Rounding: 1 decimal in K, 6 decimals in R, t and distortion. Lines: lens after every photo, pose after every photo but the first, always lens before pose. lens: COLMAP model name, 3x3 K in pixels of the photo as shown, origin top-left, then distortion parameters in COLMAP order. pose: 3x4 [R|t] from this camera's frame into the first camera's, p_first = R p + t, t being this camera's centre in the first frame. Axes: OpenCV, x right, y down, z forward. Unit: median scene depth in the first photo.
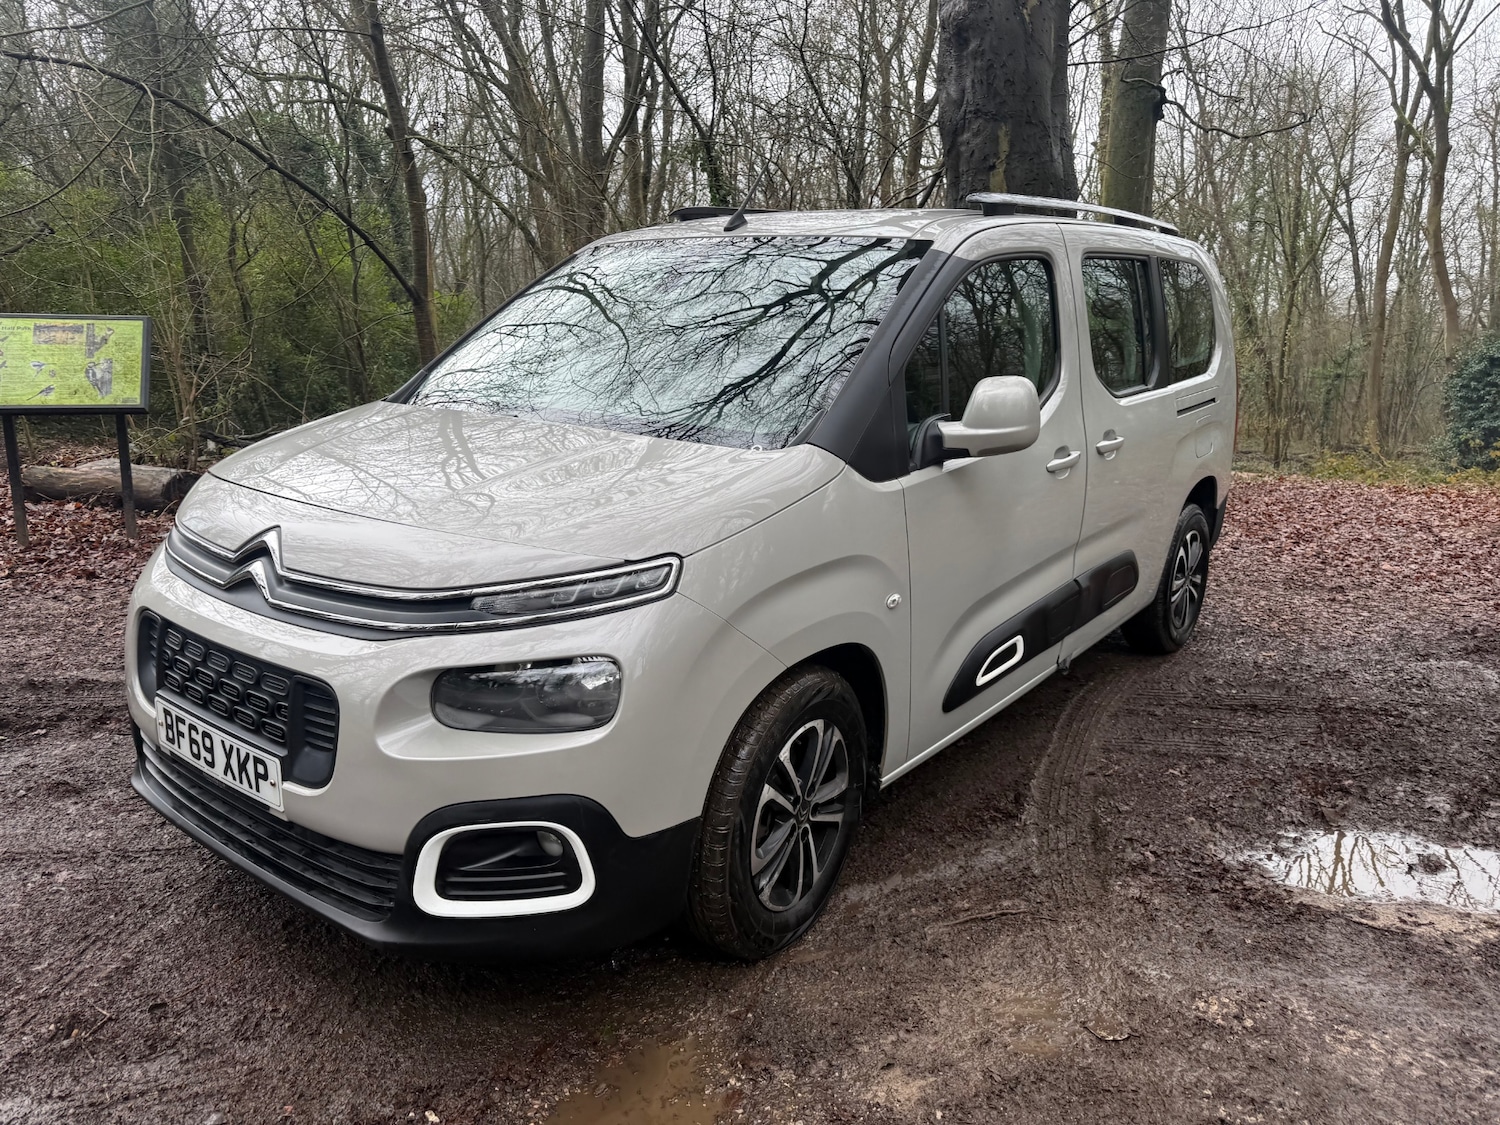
lens RADIAL K [[1064.9, 0, 745.0], [0, 1064.9, 556.0], [0, 0, 1]] dist [0.033507, -0.037076]
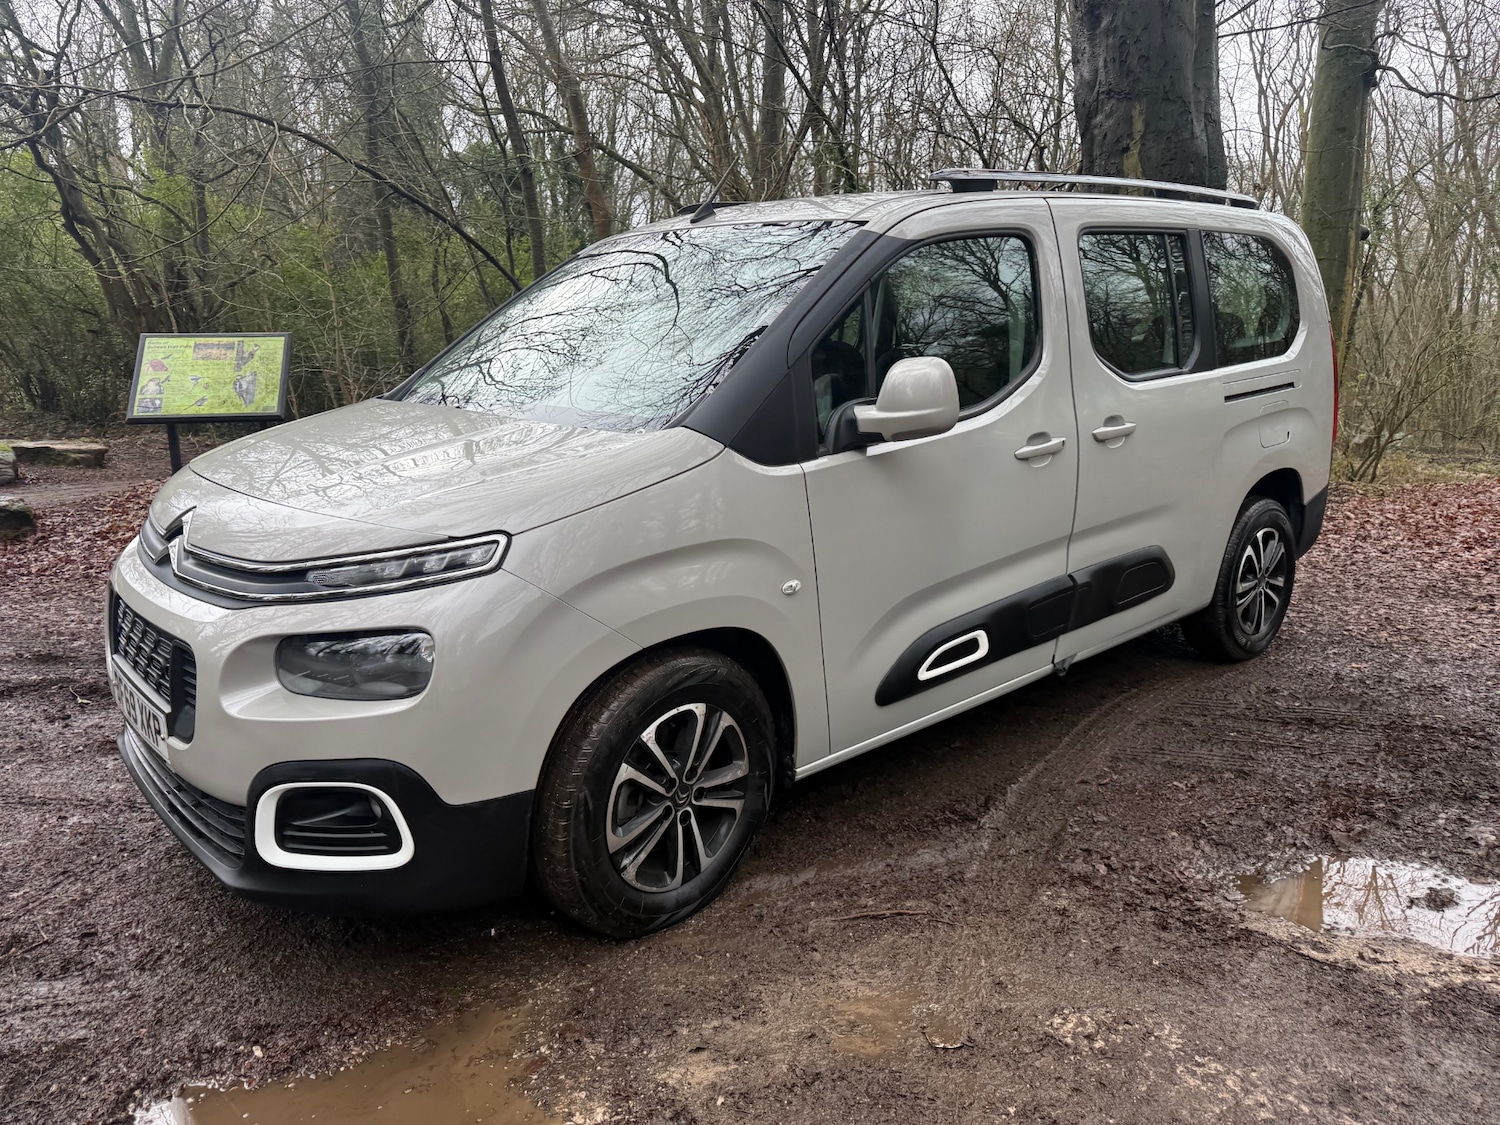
lens RADIAL K [[1064.9, 0, 753.3], [0, 1064.9, 559.2], [0, 0, 1]] dist [0.033507, -0.037076]
pose [[0.980859, 0.010129, -0.194455, 0.282229], [-0.011169, 0.999929, -0.004255, 0.019811], [0.194398, 0.006345, 0.980902, 0.027217]]
